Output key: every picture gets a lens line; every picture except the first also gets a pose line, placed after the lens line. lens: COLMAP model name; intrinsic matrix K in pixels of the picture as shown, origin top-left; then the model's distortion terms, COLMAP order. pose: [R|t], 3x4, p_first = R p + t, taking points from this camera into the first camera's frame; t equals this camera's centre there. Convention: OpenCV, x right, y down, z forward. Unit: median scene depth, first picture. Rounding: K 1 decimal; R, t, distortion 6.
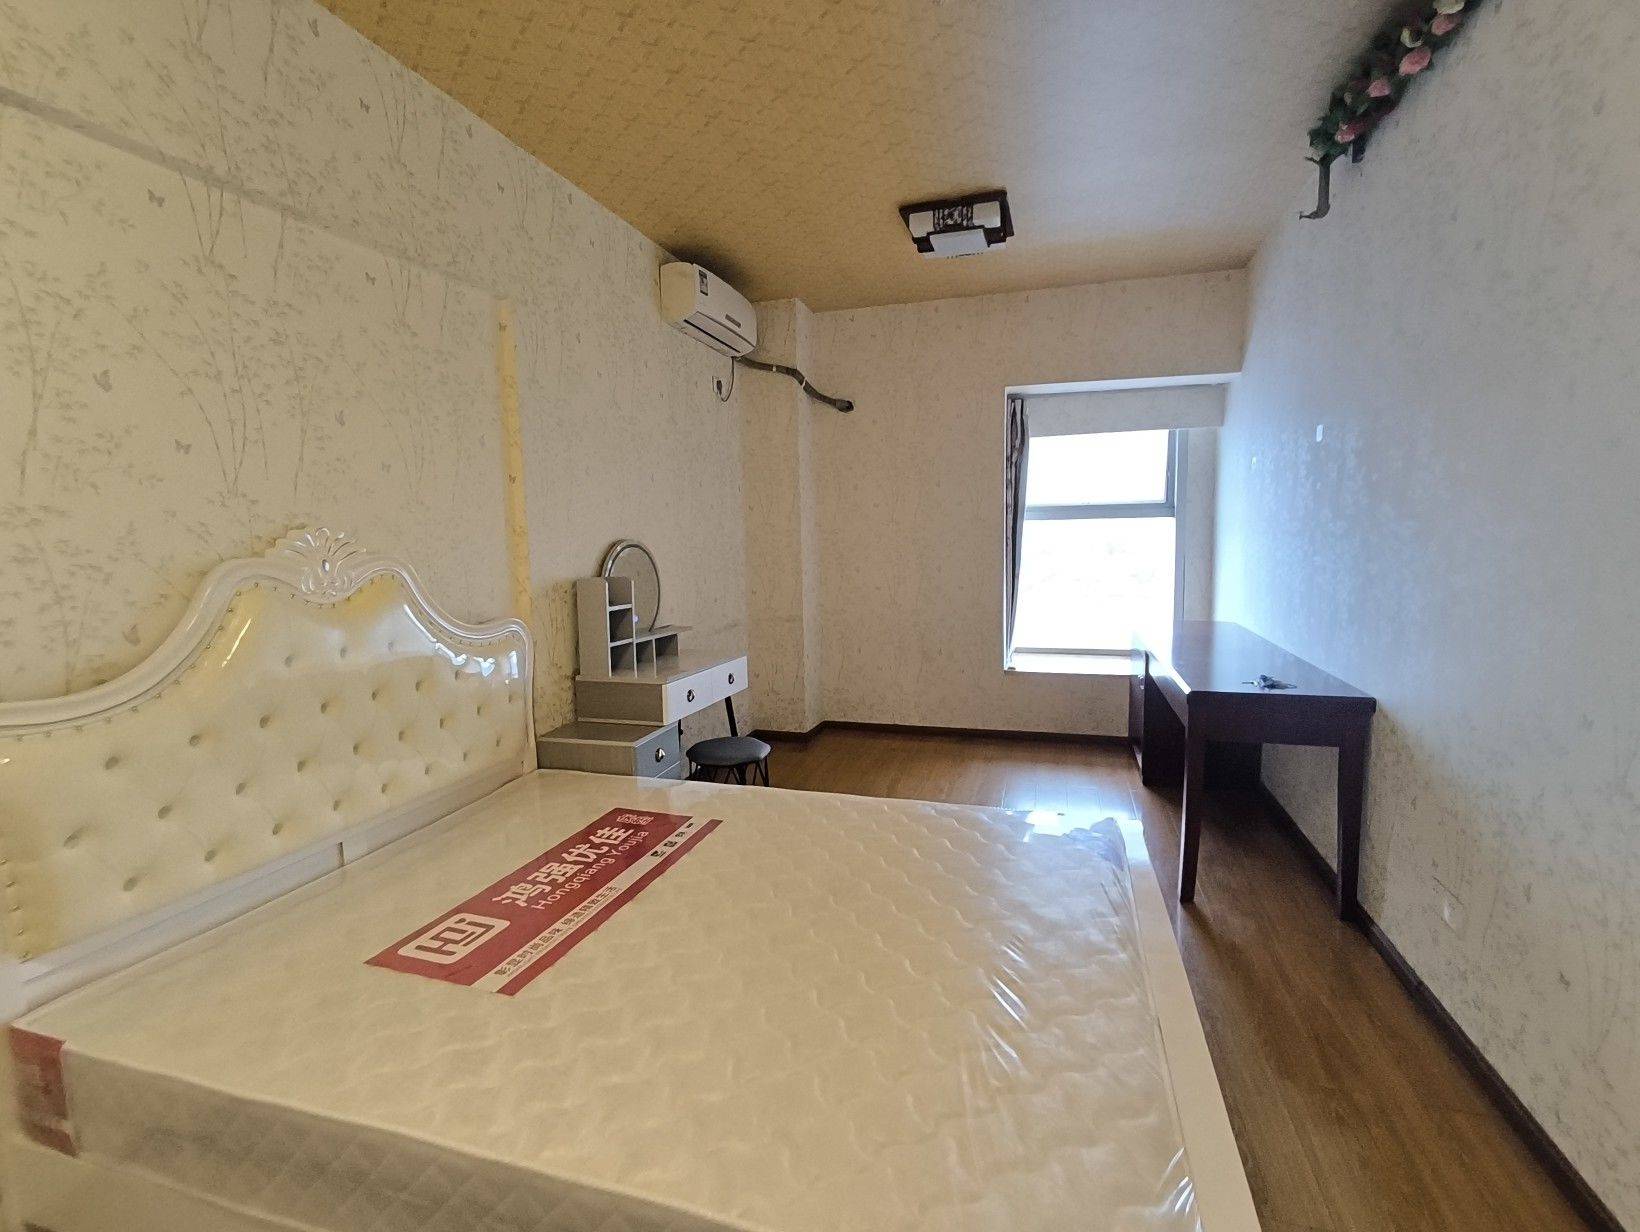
lens RADIAL K [[757.6, 0, 817.6], [0, 757.6, 613.9], [0, 0, 1]] dist [0.009169, 0.001275]
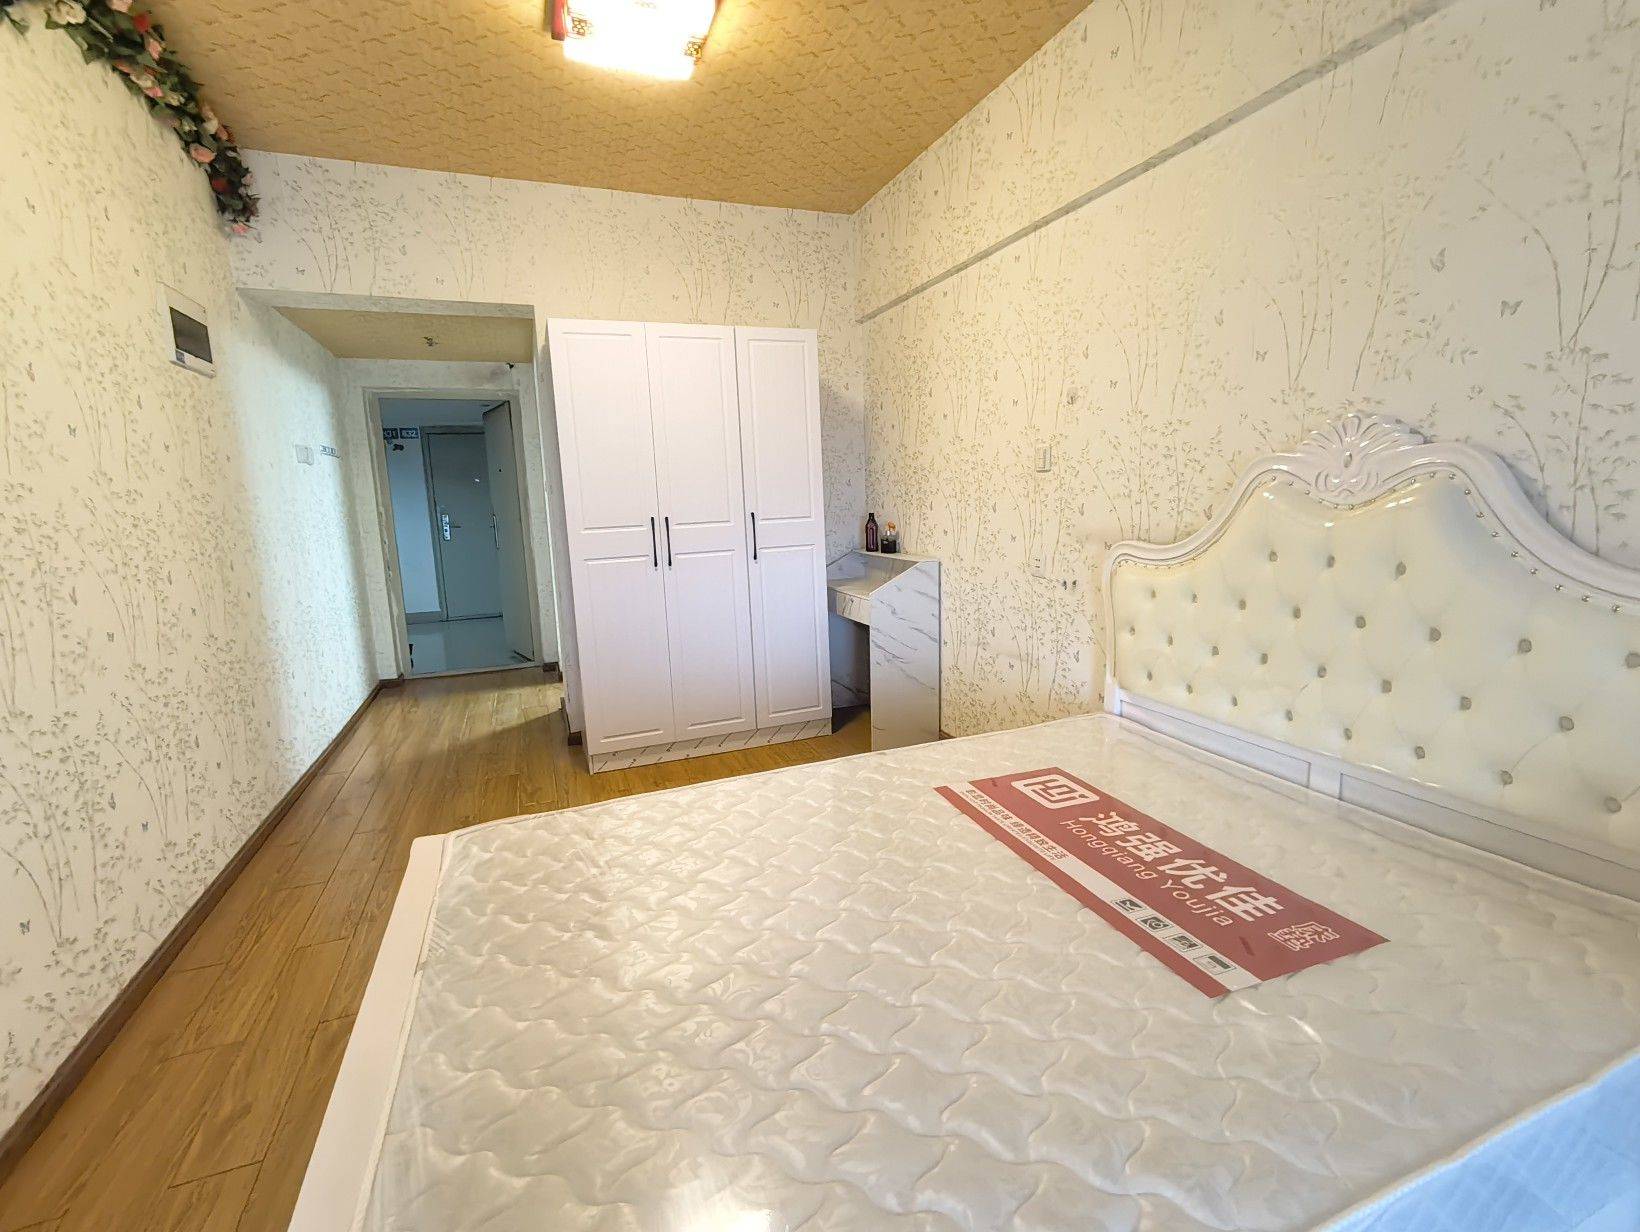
lens RADIAL K [[757.6, 0, 825.0], [0, 757.6, 618.8], [0, 0, 1]] dist [0.009169, 0.001275]
pose [[-0.781226, 0.147346, -0.606609, 0.317845], [-0.018671, 0.965794, 0.258639, -0.084190], [0.623969, 0.213382, -0.751752, 1.097507]]
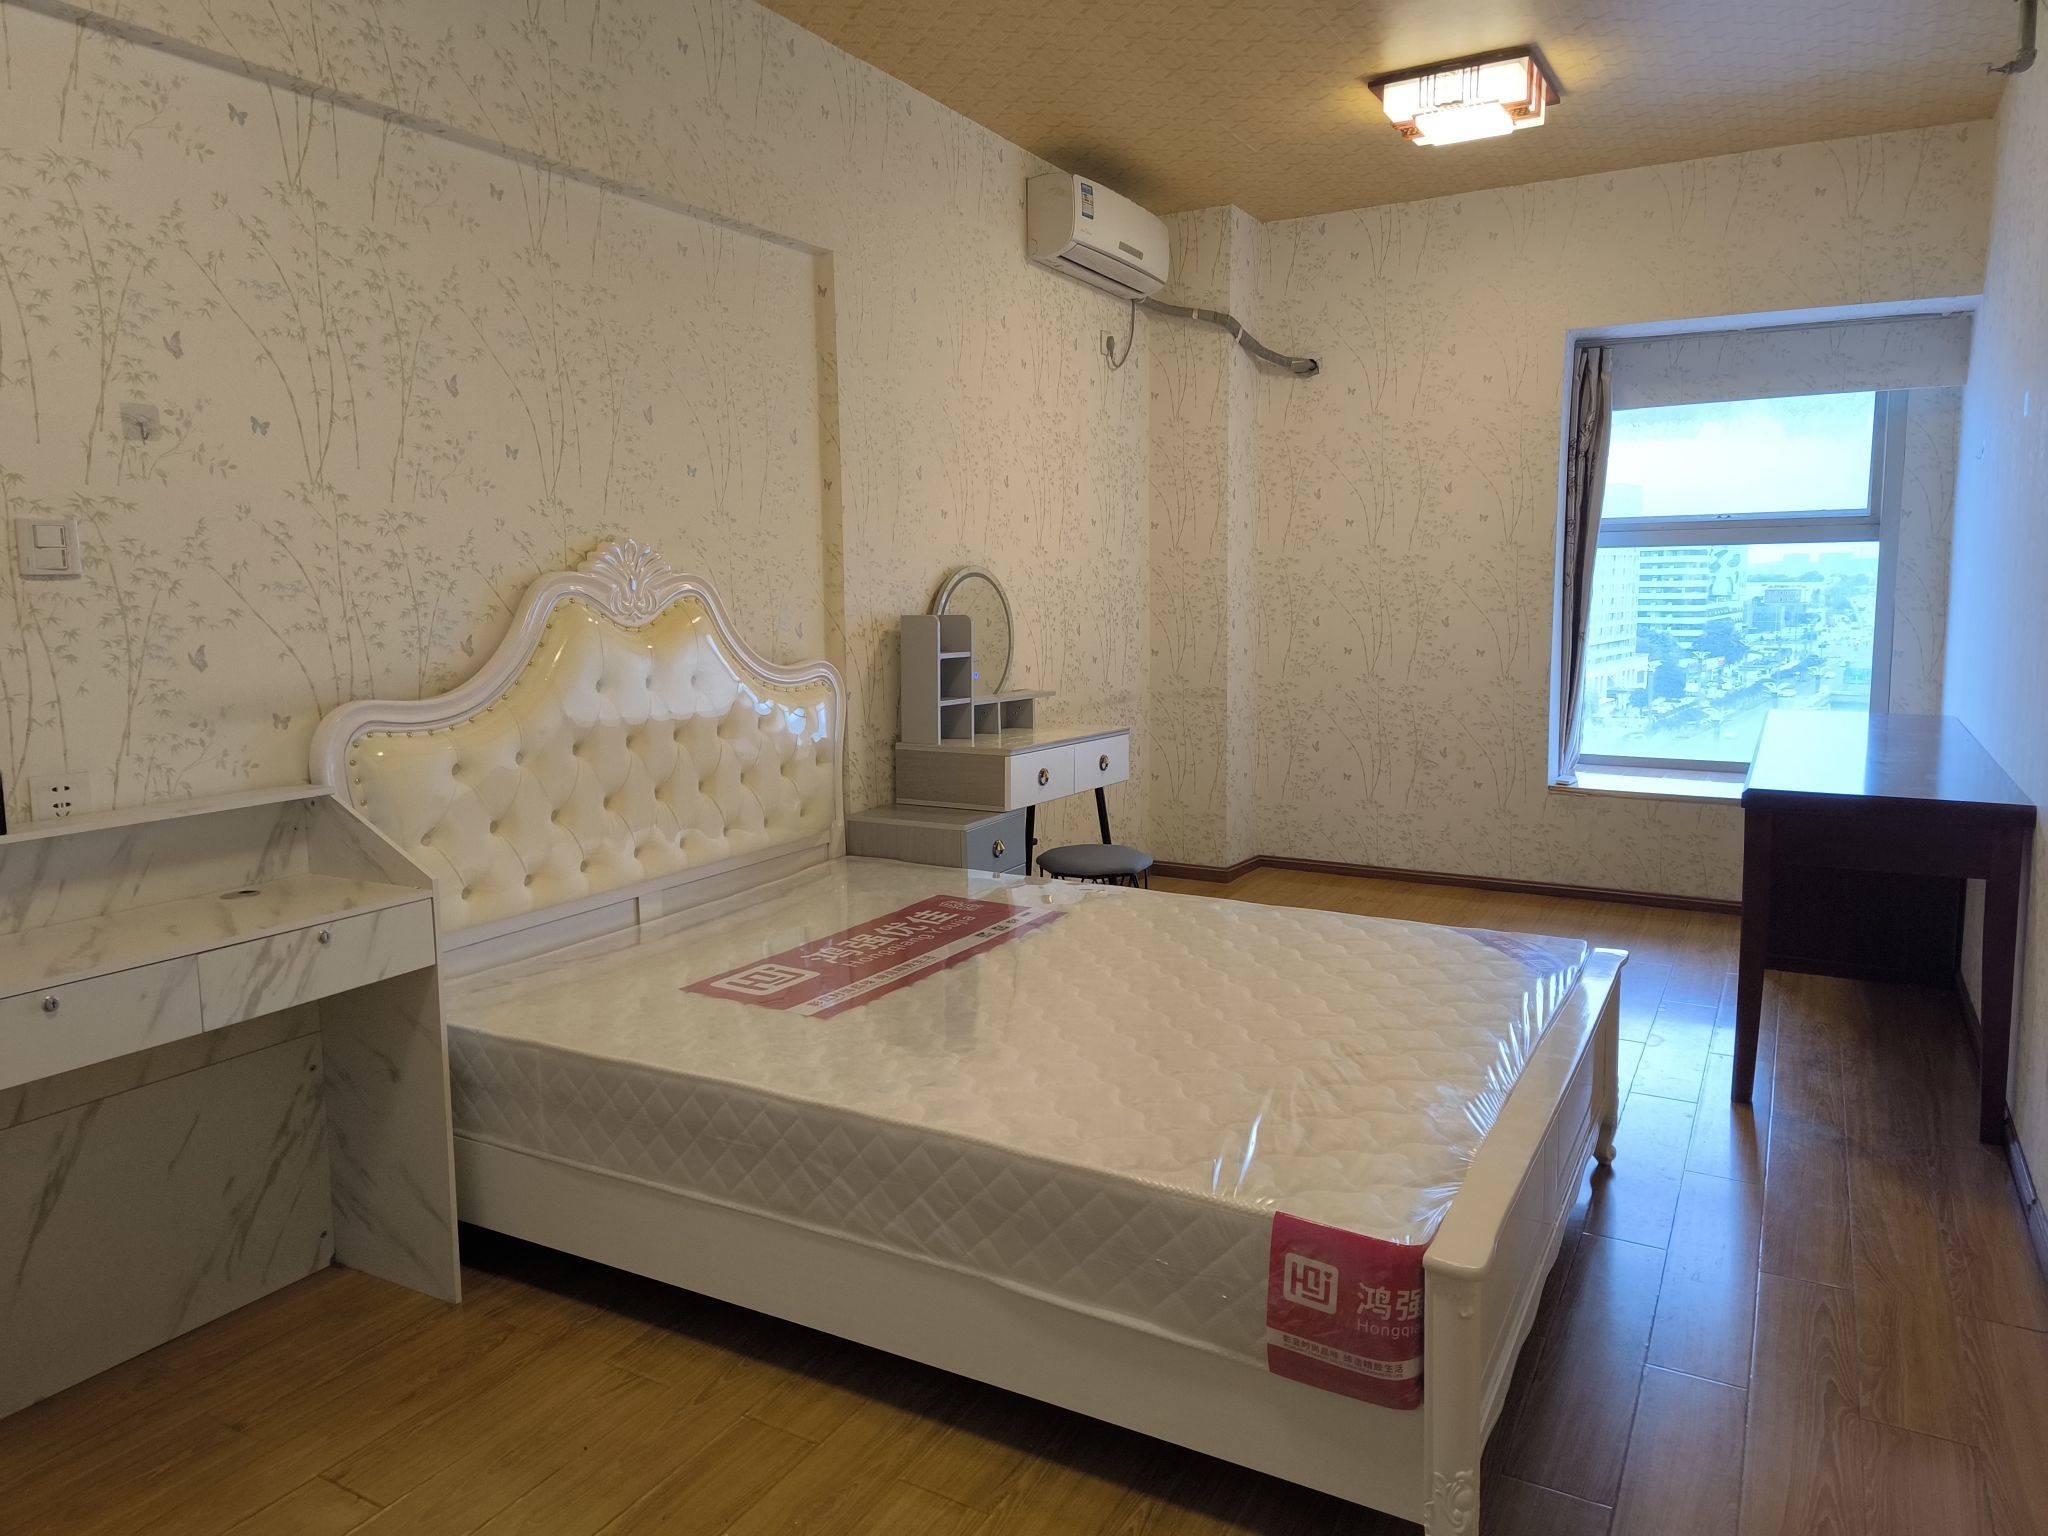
lens RADIAL K [[1367.6, 0, 1030.0], [0, 1367.6, 753.8], [0, 0, 1]] dist [0.041641, -0.004216]
pose [[0.977005, 0.039151, -0.209593, 0.125584], [-0.034408, 0.999064, 0.026228, 0.064092], [0.210423, -0.018413, 0.977437, -0.393112]]
